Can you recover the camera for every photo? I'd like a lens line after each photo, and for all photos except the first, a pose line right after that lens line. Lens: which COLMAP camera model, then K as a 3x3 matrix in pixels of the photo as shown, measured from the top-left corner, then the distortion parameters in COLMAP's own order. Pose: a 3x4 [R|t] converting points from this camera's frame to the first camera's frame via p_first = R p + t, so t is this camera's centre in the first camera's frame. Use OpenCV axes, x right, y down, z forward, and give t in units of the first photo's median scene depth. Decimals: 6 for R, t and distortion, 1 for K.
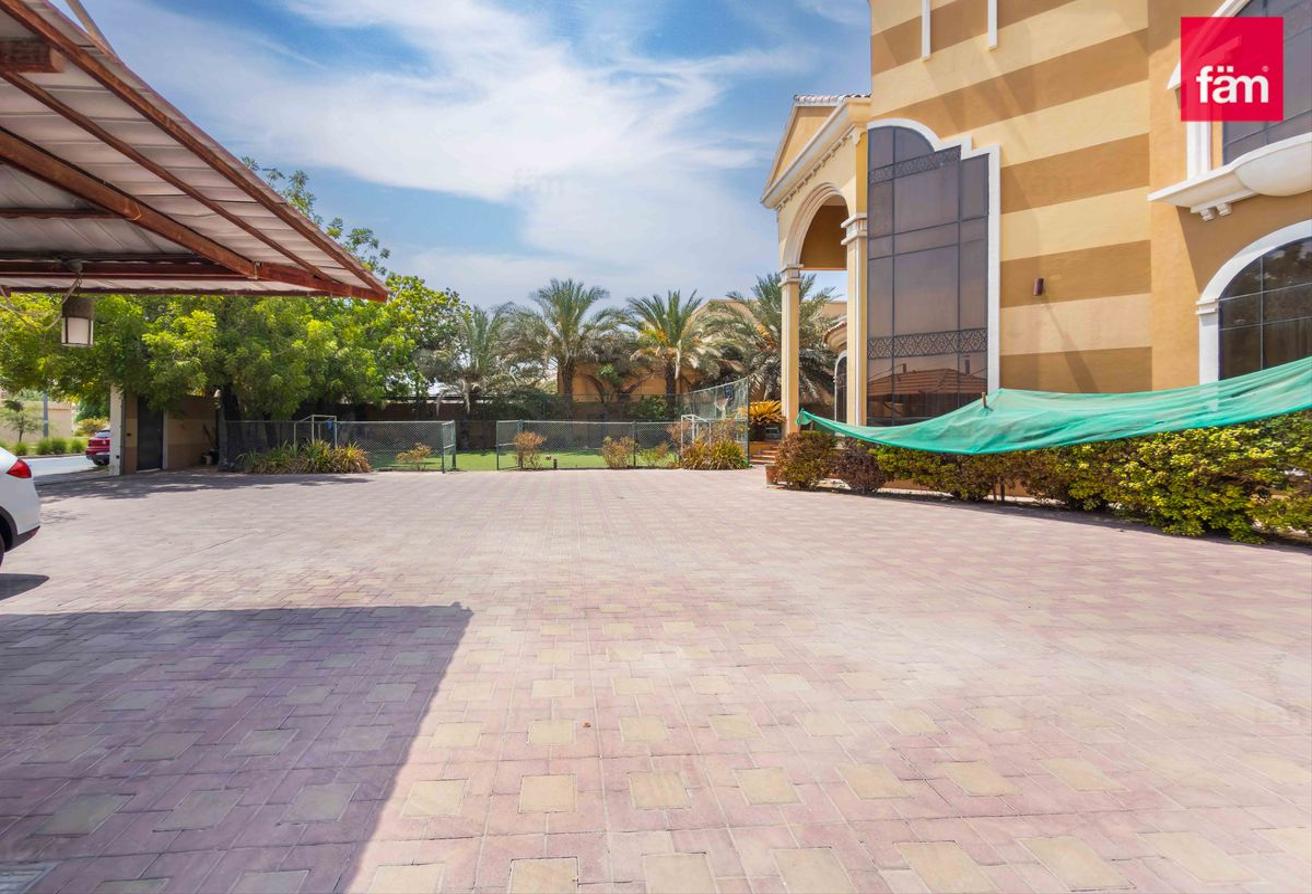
lens RADIAL K [[552.7, 0, 656.5], [0, 552.7, 422.9], [0, 0, 1]] dist [0.000461, 0.000278]
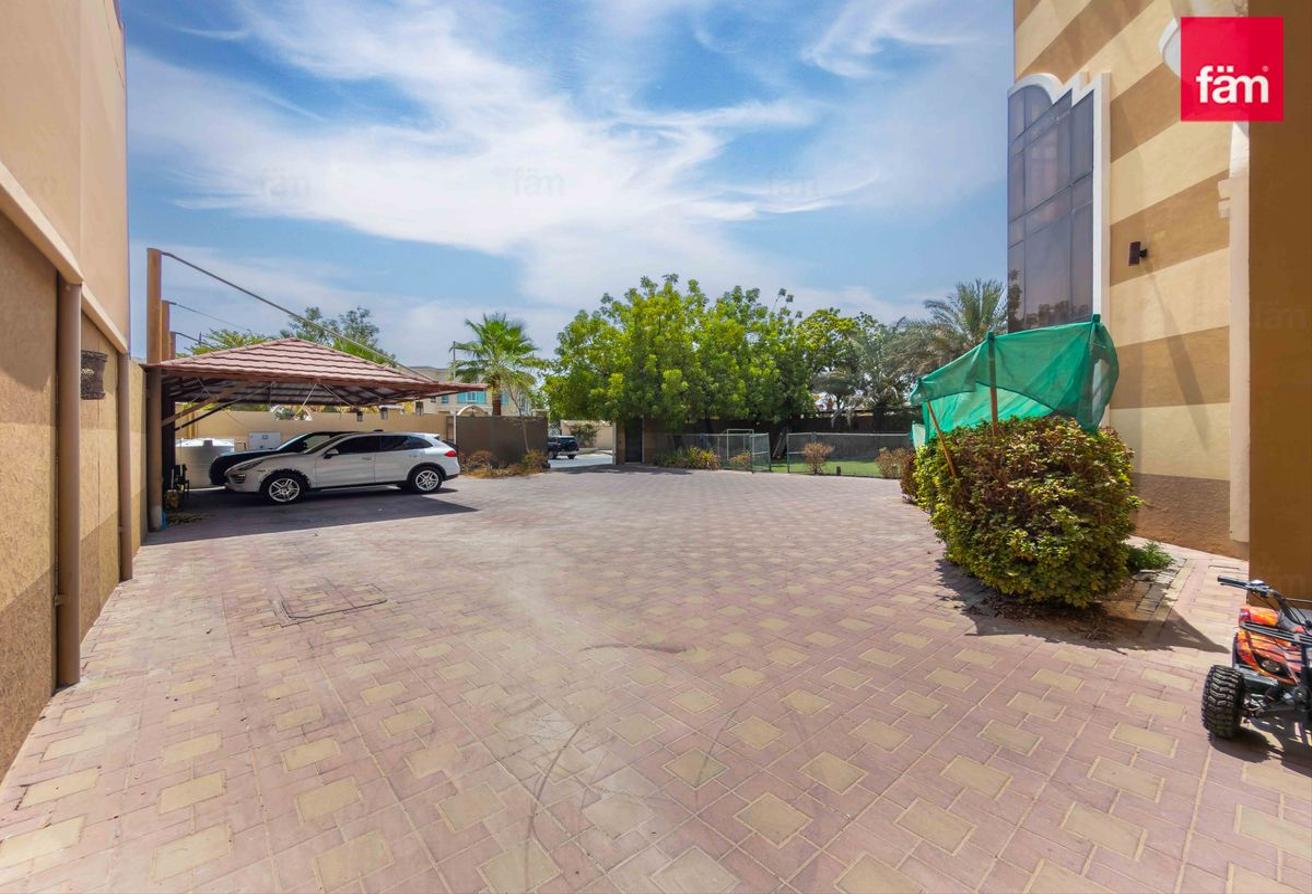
lens RADIAL K [[552.7, 0, 668.2], [0, 552.7, 437.9], [0, 0, 1]] dist [0.000461, 0.000278]
pose [[0.608424, 0.002480, -0.793608, 0.830262], [0.005934, 0.999953, 0.007675, -0.007404], [0.793590, -0.009379, 0.608381, 0.047446]]
